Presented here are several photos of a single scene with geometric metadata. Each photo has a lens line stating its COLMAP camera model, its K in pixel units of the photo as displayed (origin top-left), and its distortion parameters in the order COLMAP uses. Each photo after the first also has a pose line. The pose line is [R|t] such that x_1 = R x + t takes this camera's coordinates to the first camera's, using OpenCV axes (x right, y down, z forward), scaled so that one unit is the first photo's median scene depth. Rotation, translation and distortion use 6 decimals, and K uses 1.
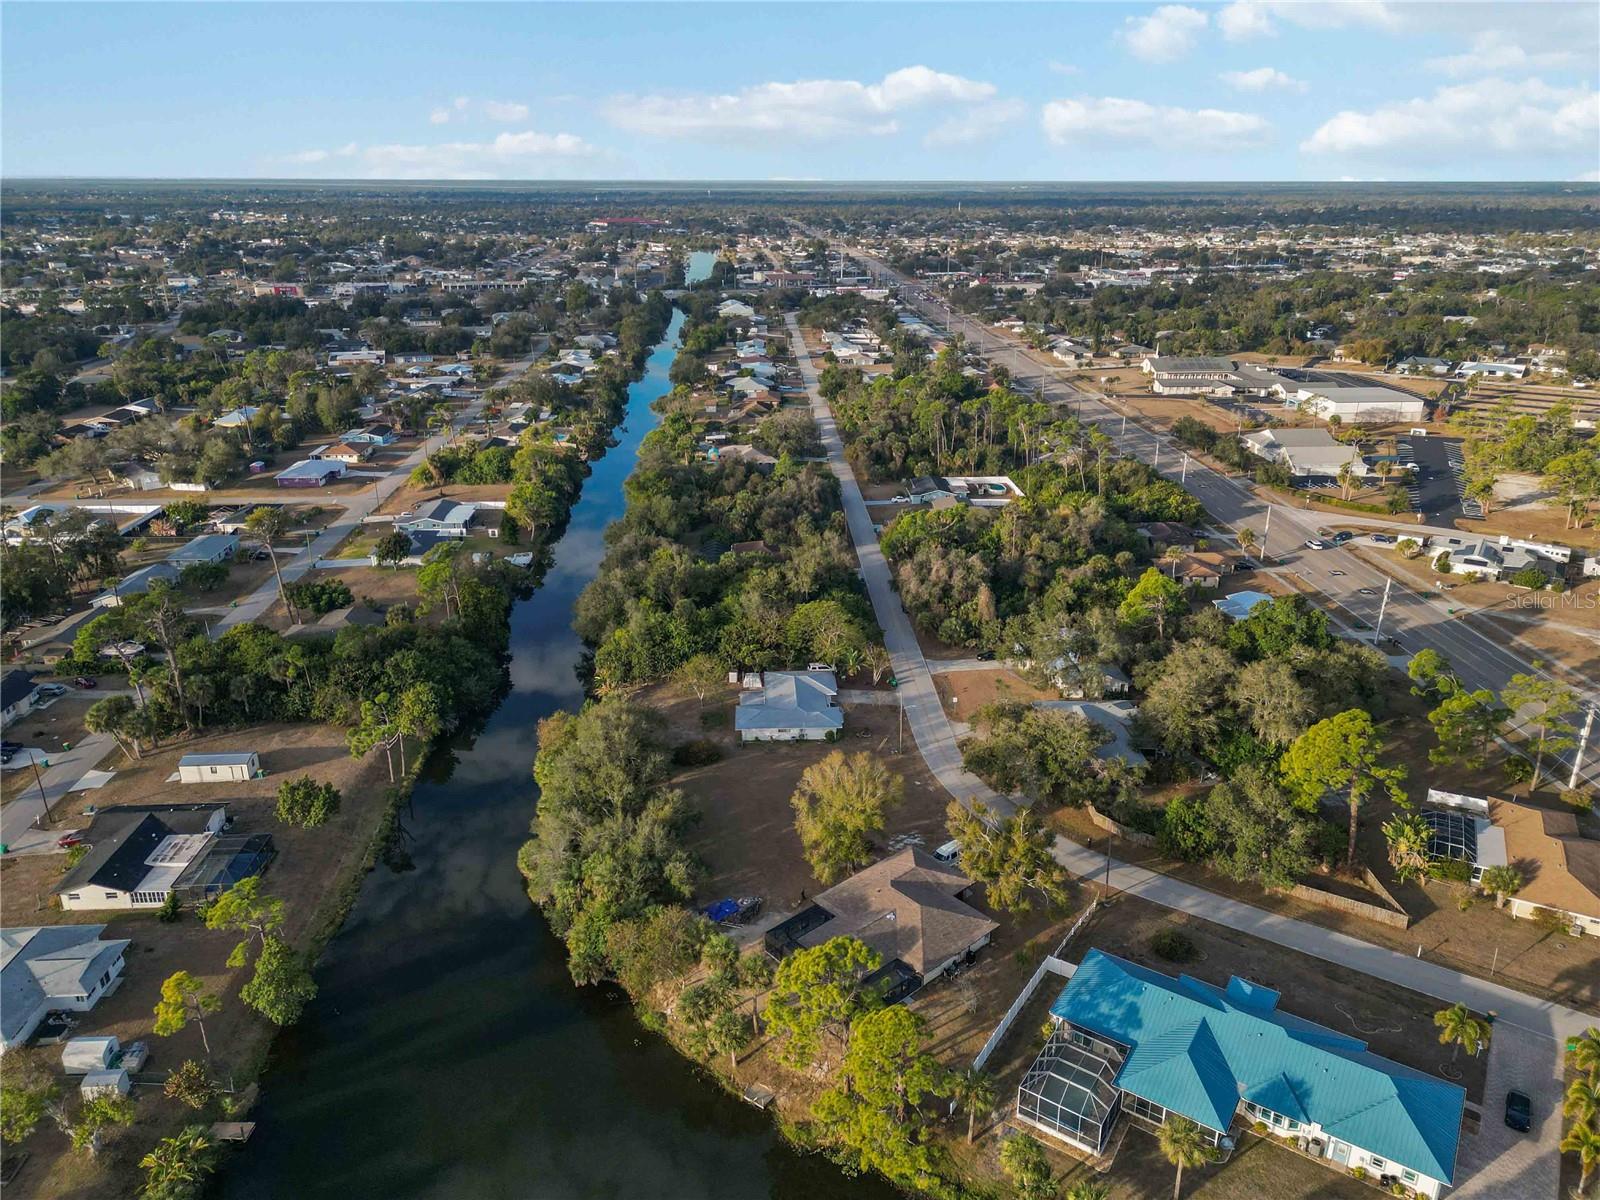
lens RADIAL K [[1114.8, 0, 800.0], [0, 1114.8, 600.0], [0, 0, 1]] dist [0.072192, -0.059701]
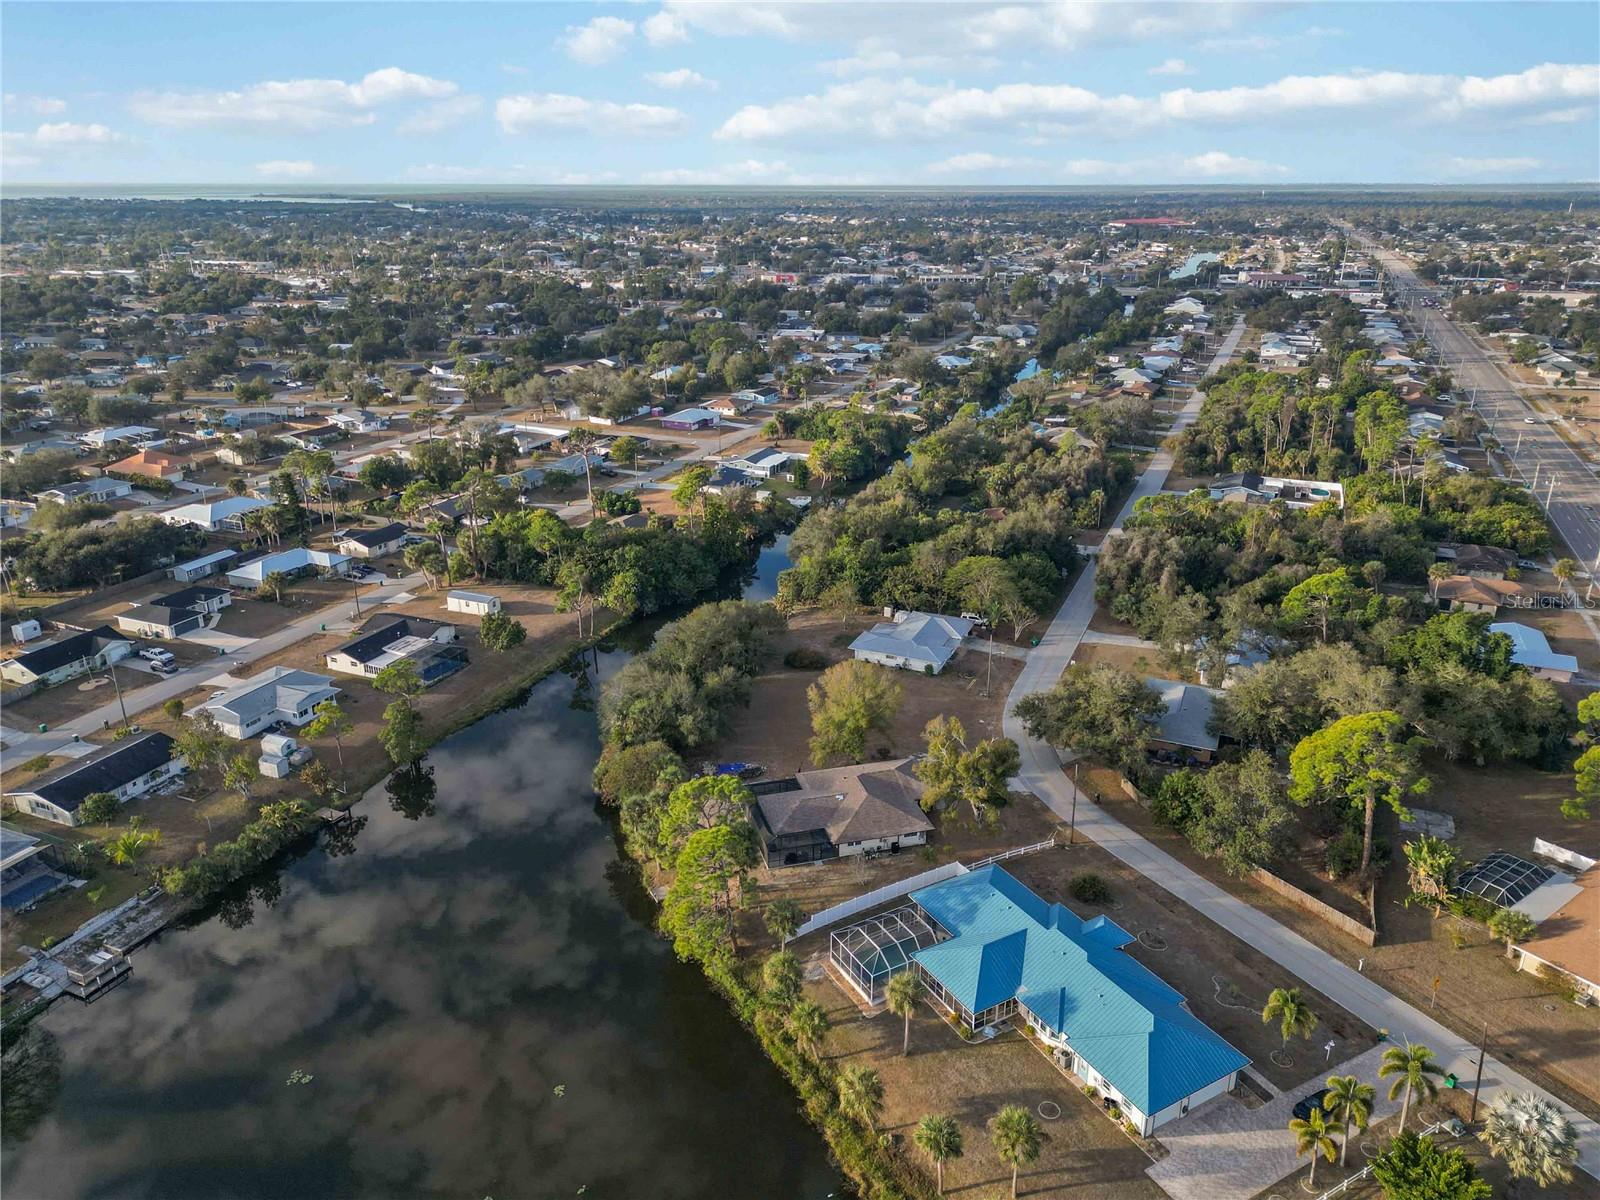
lens RADIAL K [[1109.8, 0, 800.0], [0, 1109.8, 600.0], [0, 0, 1]] dist [0.112007, -0.118018]
pose [[0.898054, 0.152332, -0.412666, 0.284711], [-0.153729, 0.987656, 0.030034, 0.035346], [0.412148, 0.036466, 0.910387, -0.025150]]
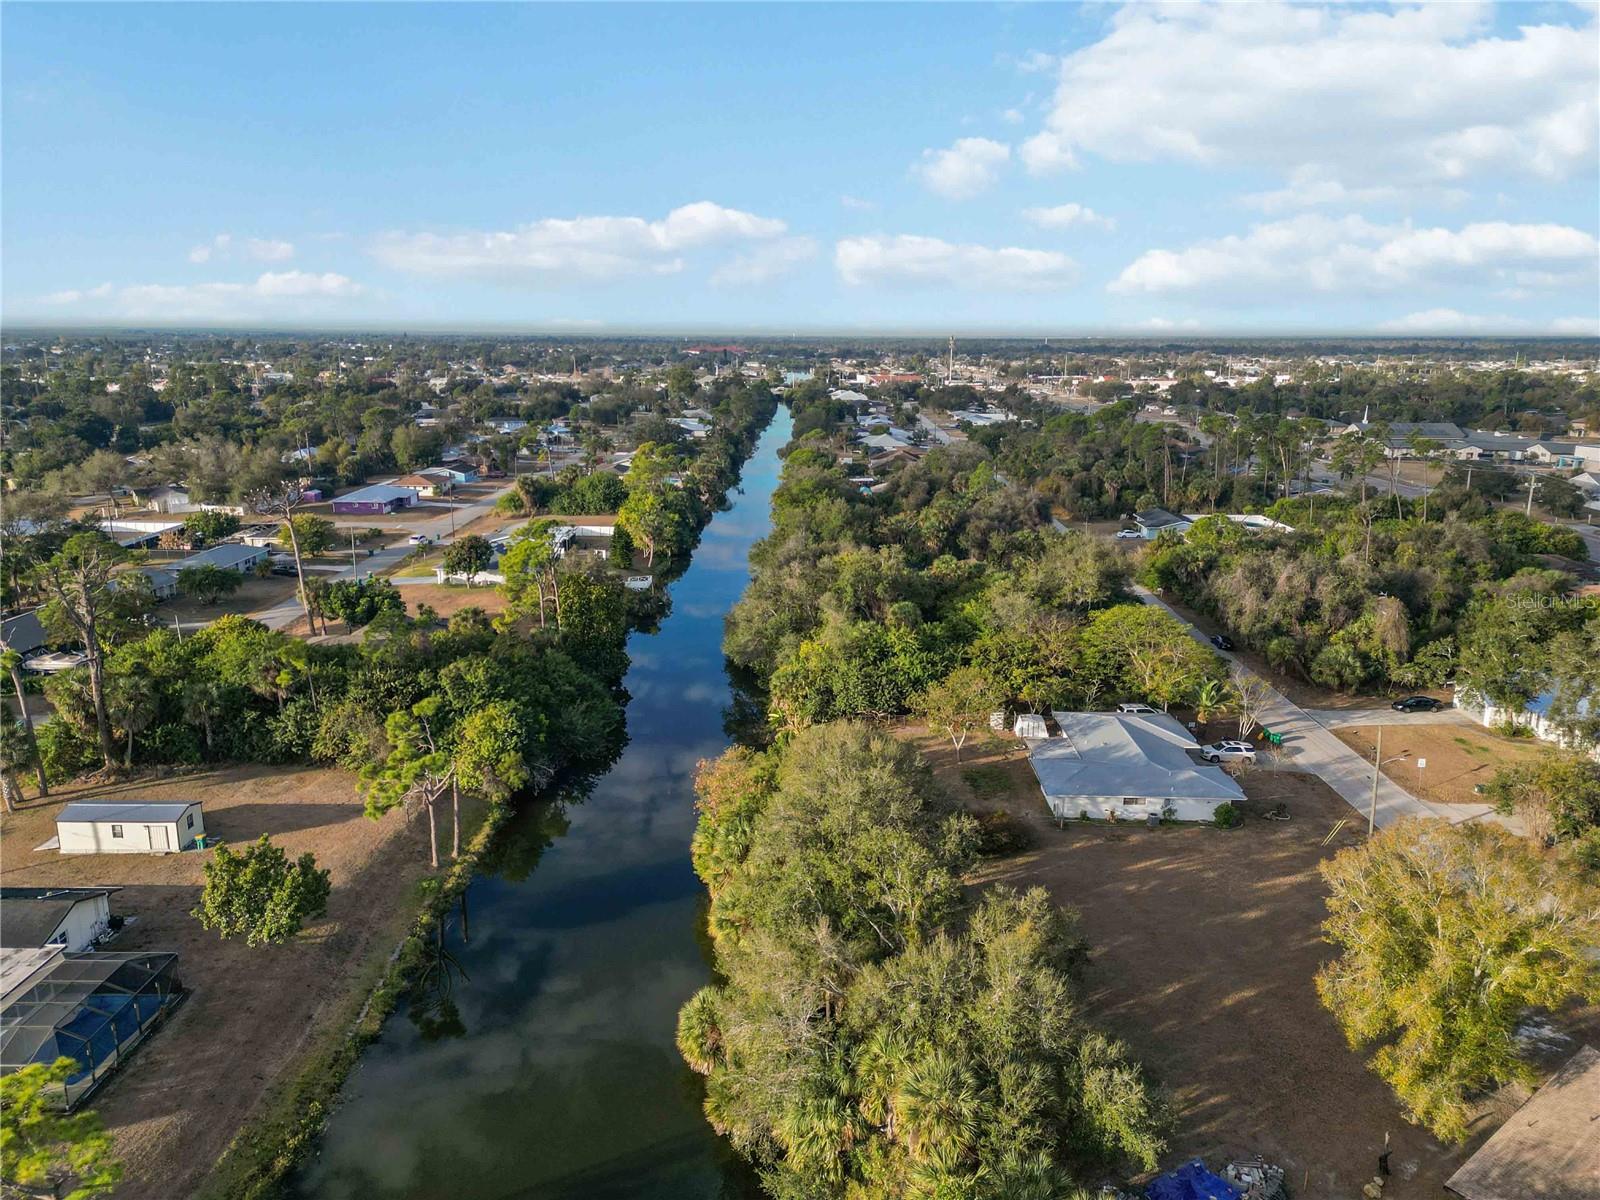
lens RADIAL K [[1114.8, 0, 800.0], [0, 1114.8, 600.0], [0, 0, 1]] dist [0.072192, -0.059701]
pose [[0.997769, 0.018155, -0.064252, -0.118809], [-0.025911, 0.992189, -0.122023, 0.074697], [0.061535, 0.123415, 0.990445, 0.354150]]
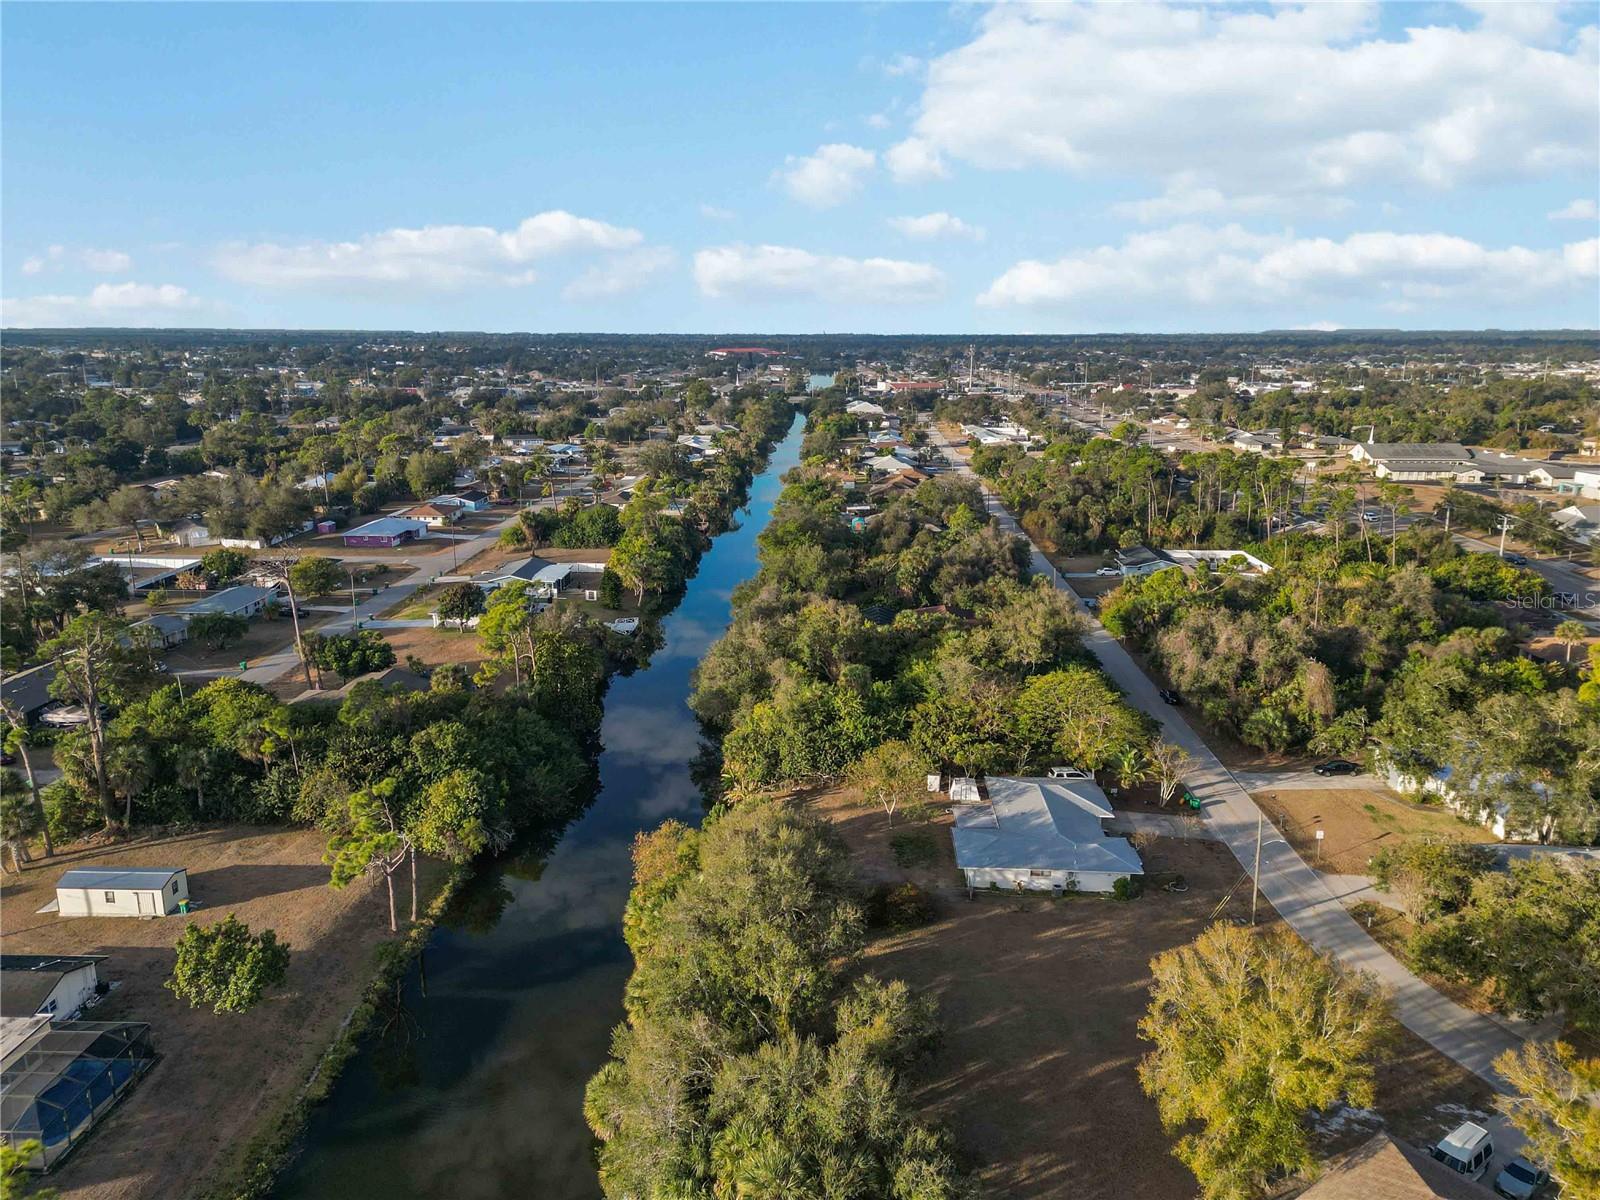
lens RADIAL K [[1114.8, 0, 800.0], [0, 1114.8, 600.0], [0, 0, 1]] dist [0.072192, -0.059701]
pose [[0.995566, 0.022281, -0.091394, -0.074060], [-0.032995, 0.992532, -0.117441, 0.039252], [0.088095, 0.119936, 0.988865, 0.314208]]
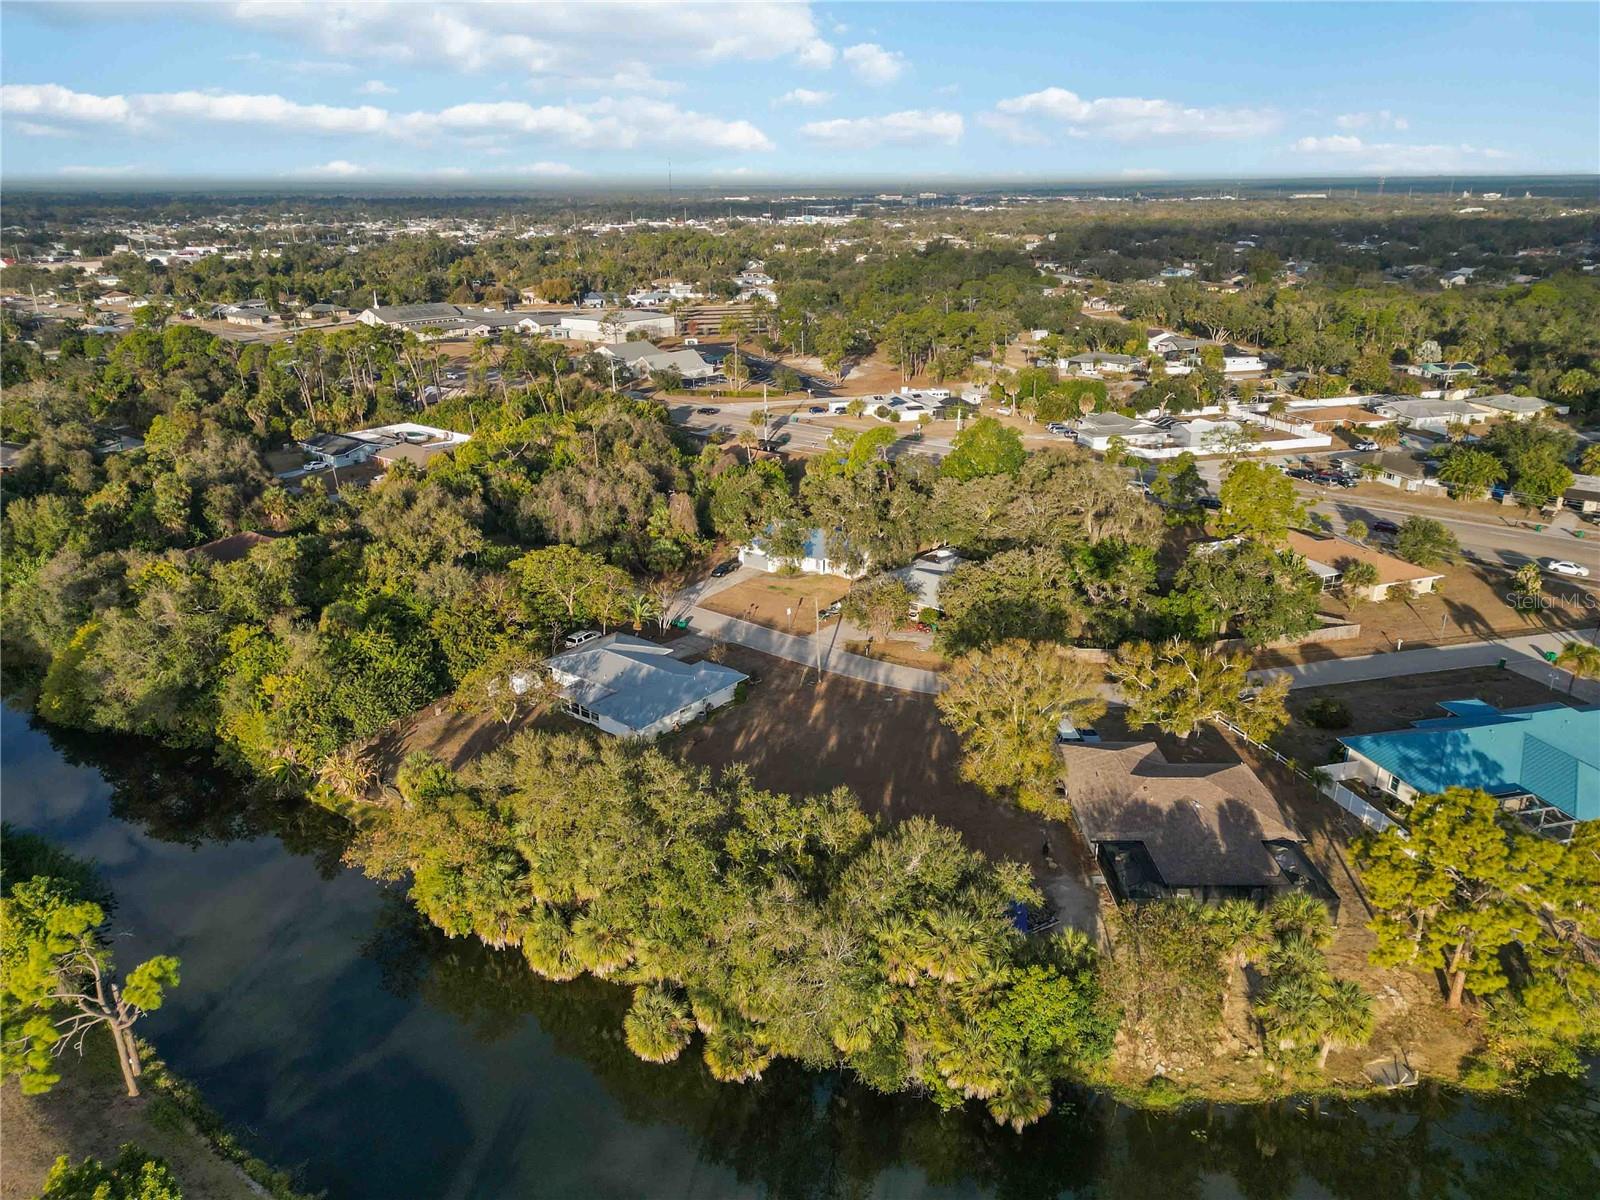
lens RADIAL K [[1114.8, 0, 800.0], [0, 1114.8, 600.0], [0, 0, 1]] dist [0.072192, -0.059701]
pose [[0.665301, -0.264289, 0.698231, -0.349474], [0.267209, 0.957584, 0.107851, -0.000650], [-0.697119, 0.114820, 0.707702, 0.378247]]
